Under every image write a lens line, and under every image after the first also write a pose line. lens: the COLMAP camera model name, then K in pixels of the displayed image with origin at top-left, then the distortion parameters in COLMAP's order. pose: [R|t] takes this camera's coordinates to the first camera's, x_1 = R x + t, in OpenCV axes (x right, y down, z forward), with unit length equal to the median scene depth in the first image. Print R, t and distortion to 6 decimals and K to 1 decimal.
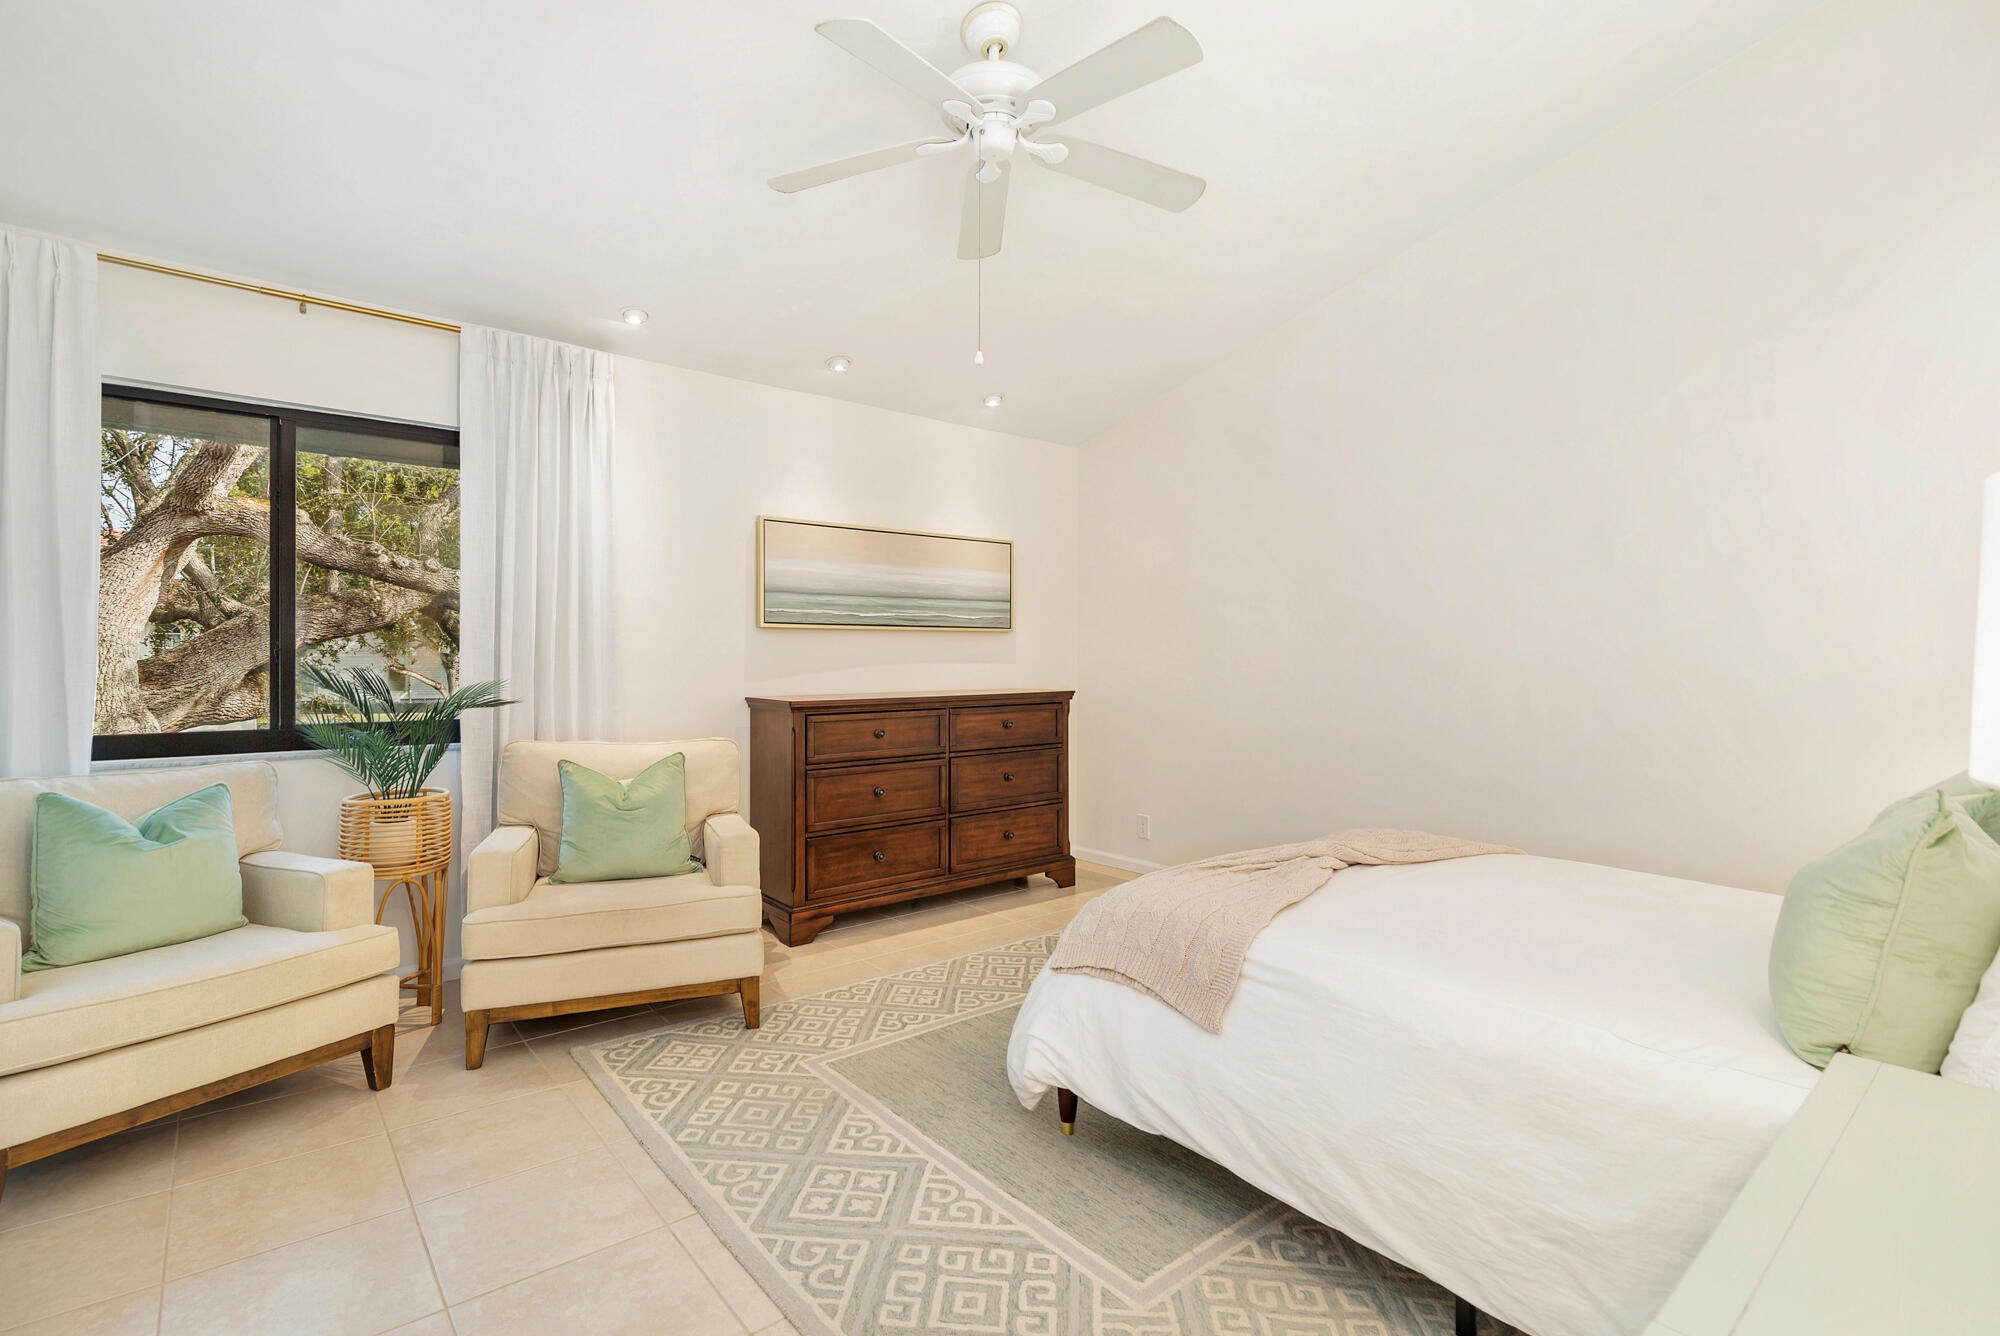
lens RADIAL K [[929.0, 0, 978.8], [0, 929.0, 670.3], [0, 0, 1]] dist [0.000284, -0.000007]
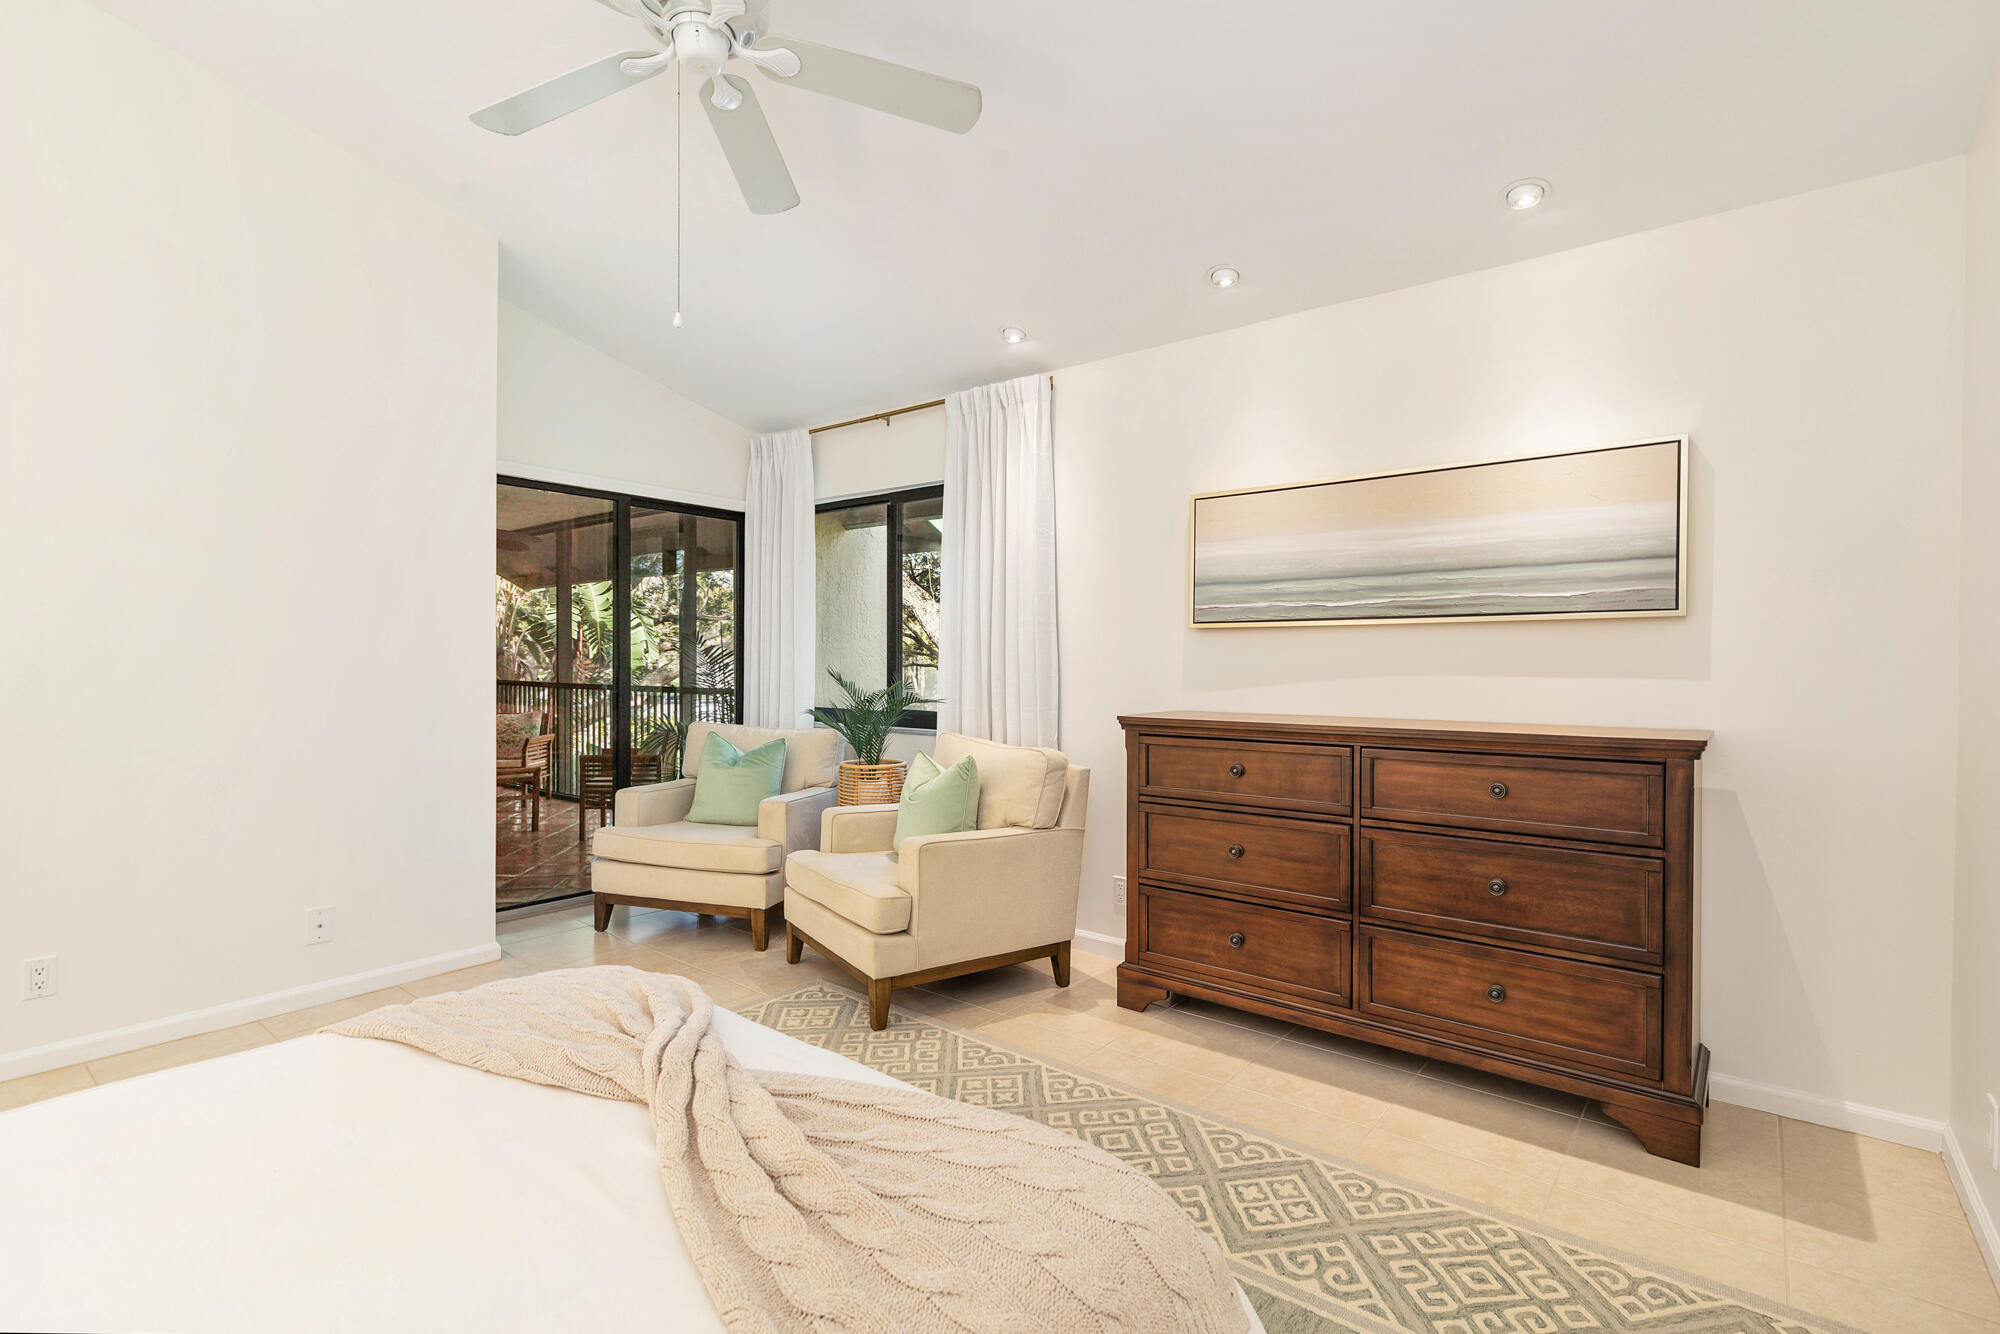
lens RADIAL K [[929.0, 0, 978.8], [0, 929.0, 669.3], [0, 0, 1]] dist [0.000284, -0.000007]
pose [[0.202966, 0.012026, -0.979112, 0.535097], [-0.016924, 0.999818, 0.008772, -0.012913], [0.979040, 0.014790, 0.203132, 0.625223]]
